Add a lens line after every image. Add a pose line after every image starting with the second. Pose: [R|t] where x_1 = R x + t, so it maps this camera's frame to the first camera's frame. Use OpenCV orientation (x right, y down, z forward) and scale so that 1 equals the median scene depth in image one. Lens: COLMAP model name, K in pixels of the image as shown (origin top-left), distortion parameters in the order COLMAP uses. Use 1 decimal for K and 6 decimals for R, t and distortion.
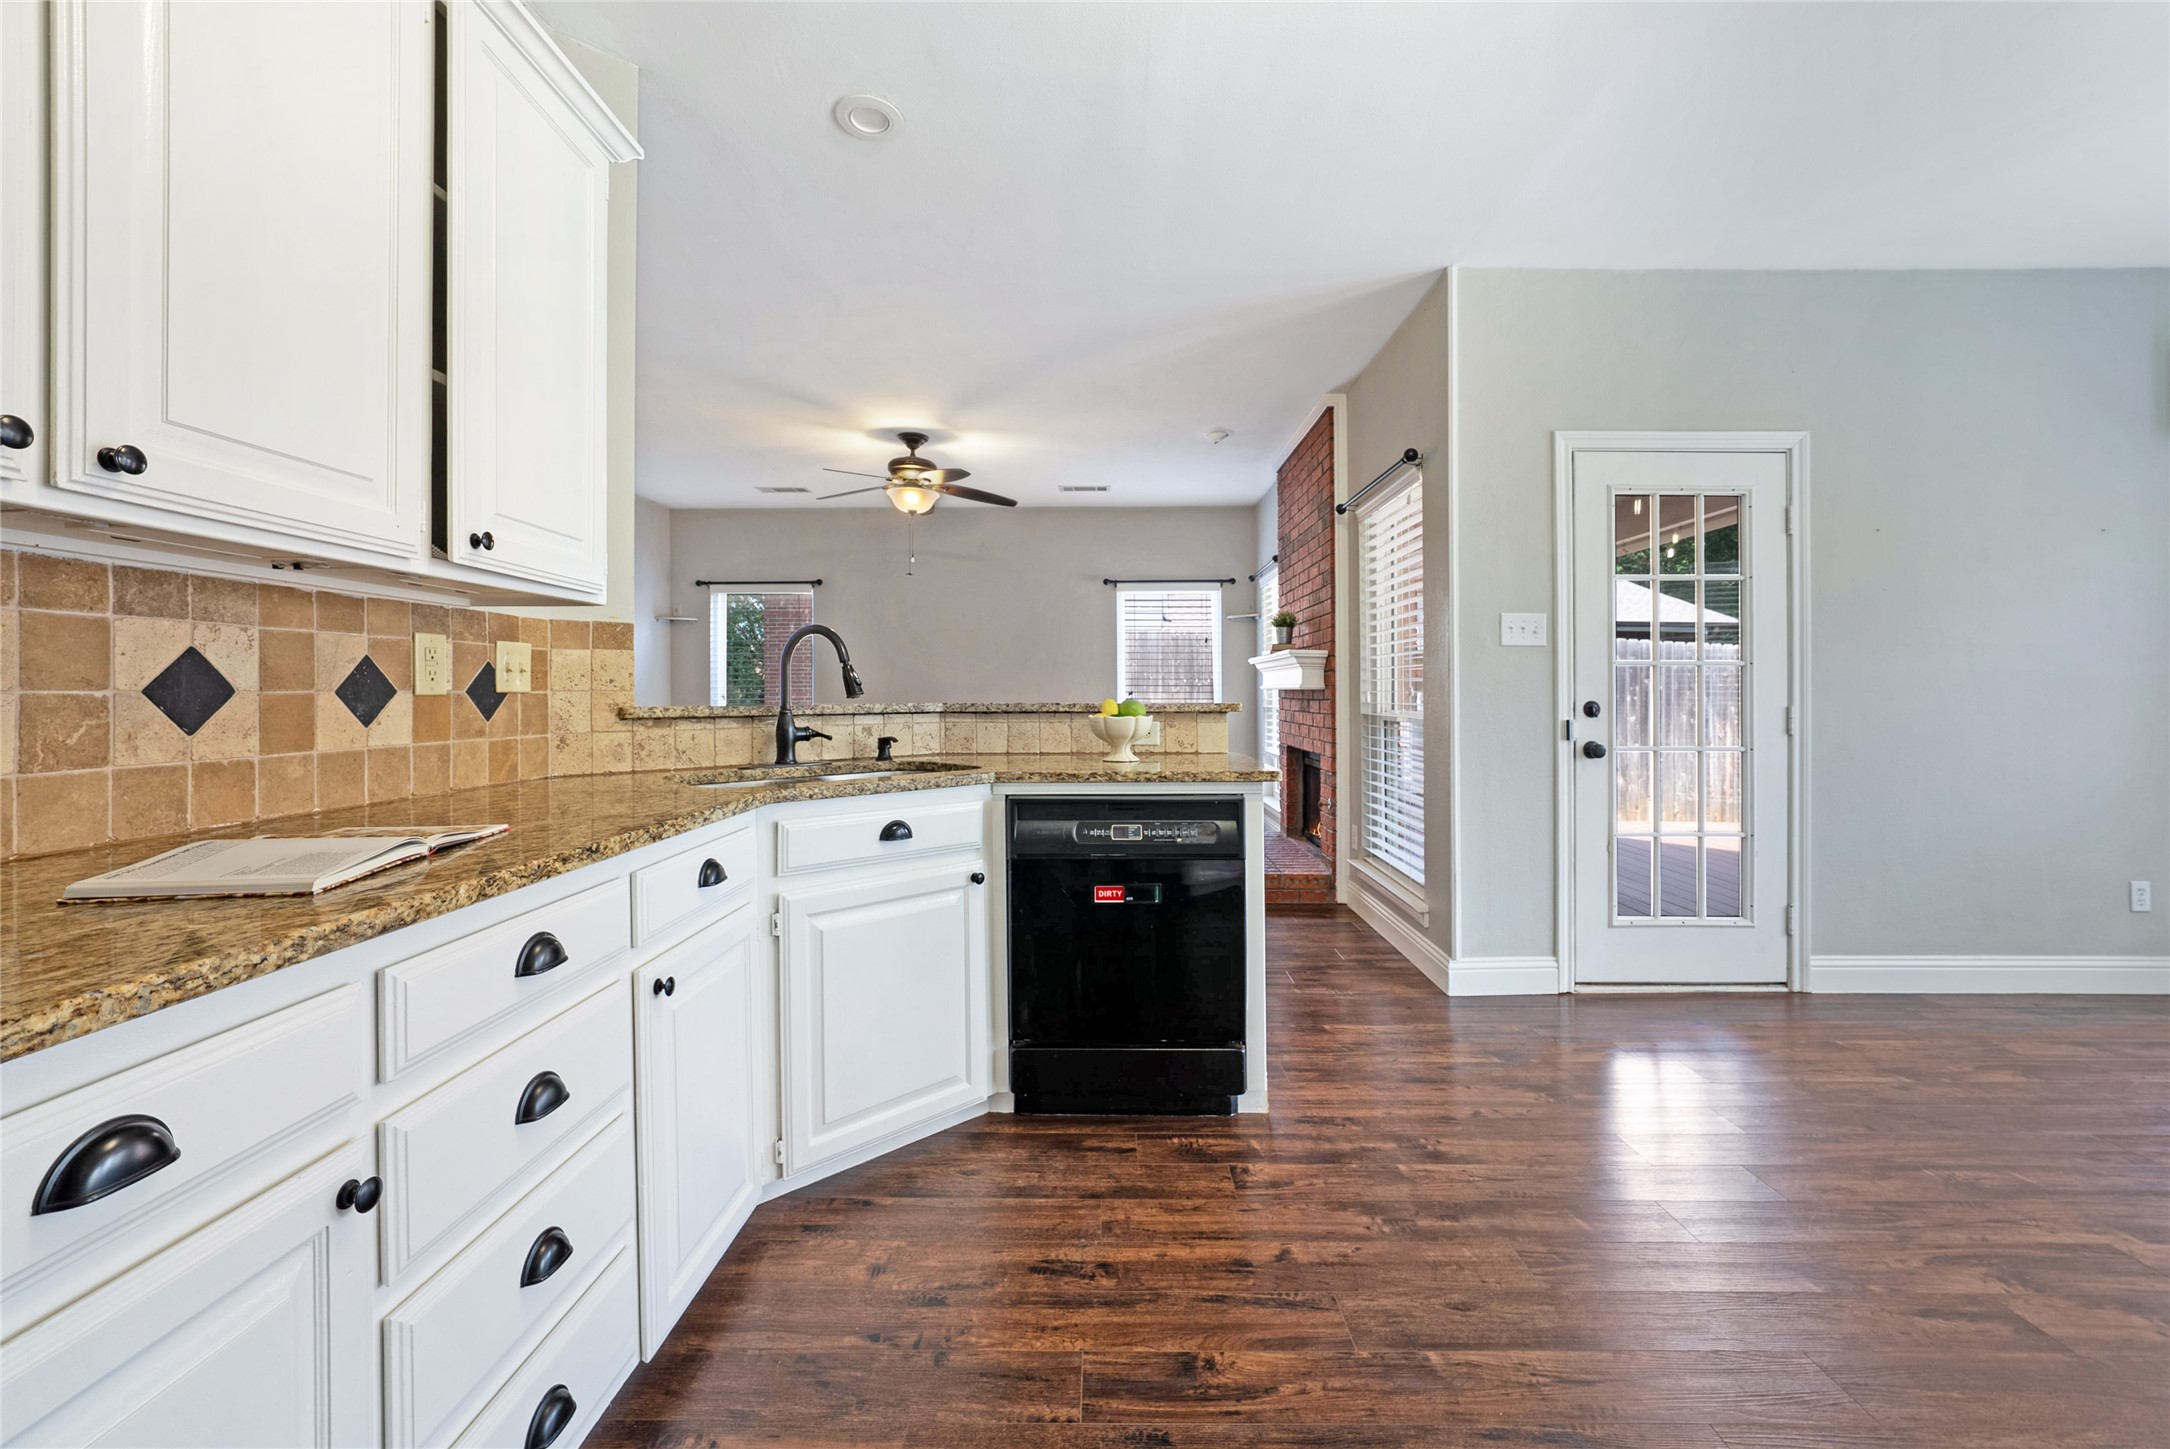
lens RADIAL K [[874.9, 0, 1101.3], [0, 874.9, 688.4], [0, 0, 1]] dist [-0.002855, -0.000158]
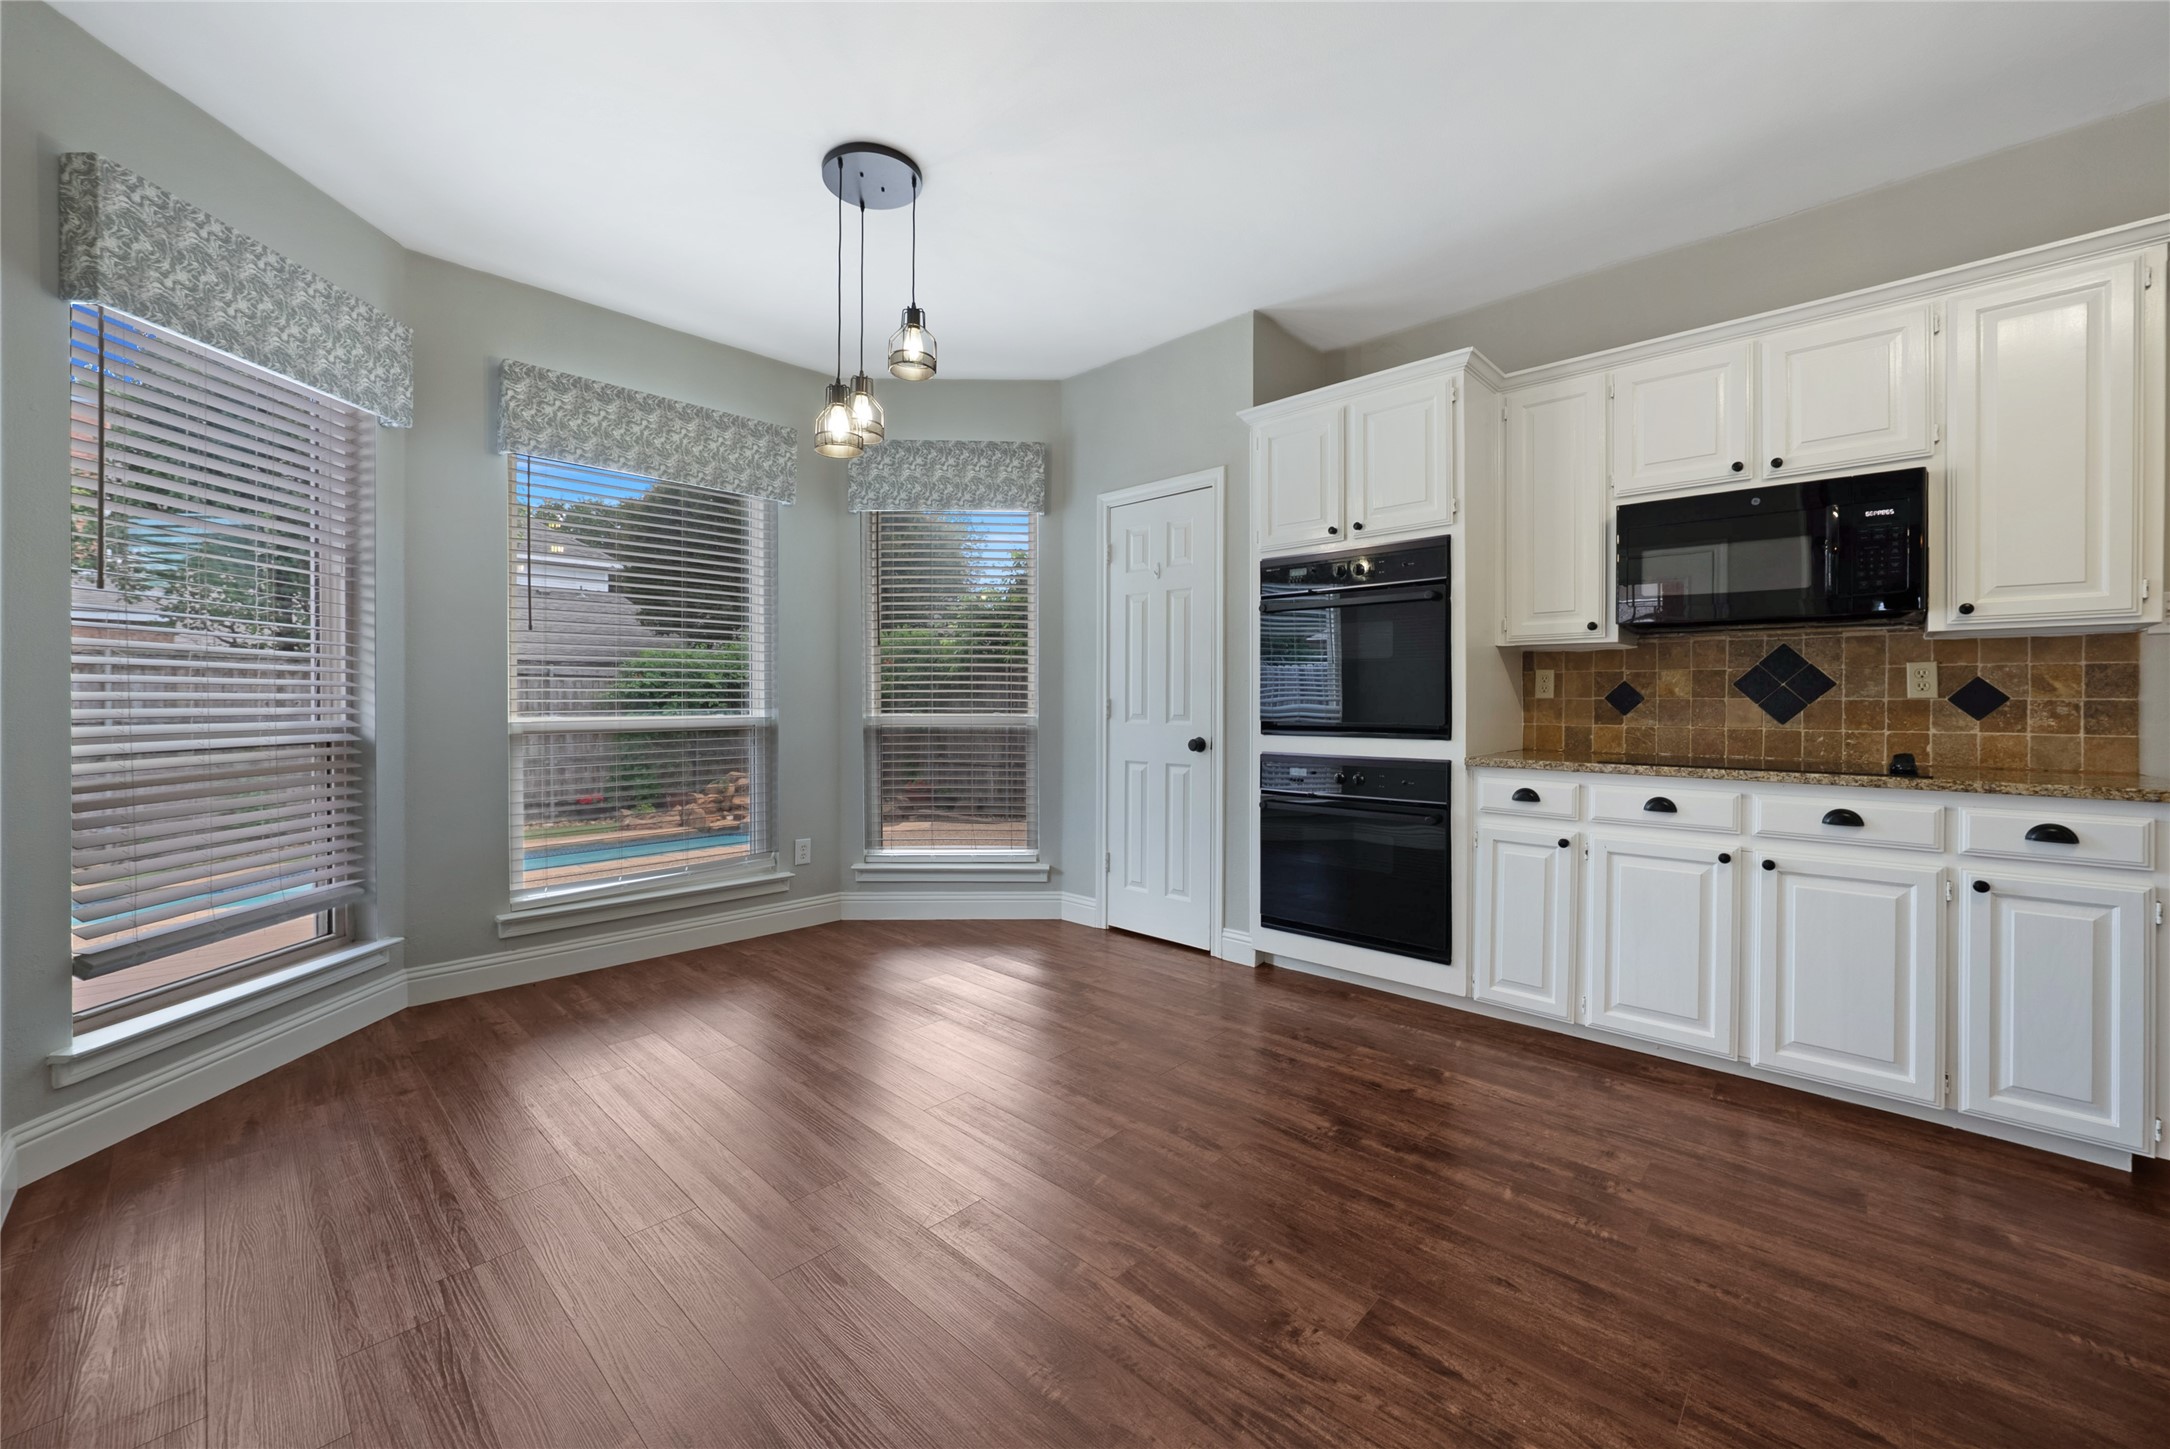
lens RADIAL K [[865.3, 0, 1100.5], [0, 865.3, 688.0], [0, 0, 1]] dist [0.000160, 0.000364]
pose [[-0.737672, 0.003902, 0.675148, 0.285020], [-0.005344, 0.999918, -0.011618, 0.004762], [-0.675138, -0.012178, -0.737590, 0.916522]]
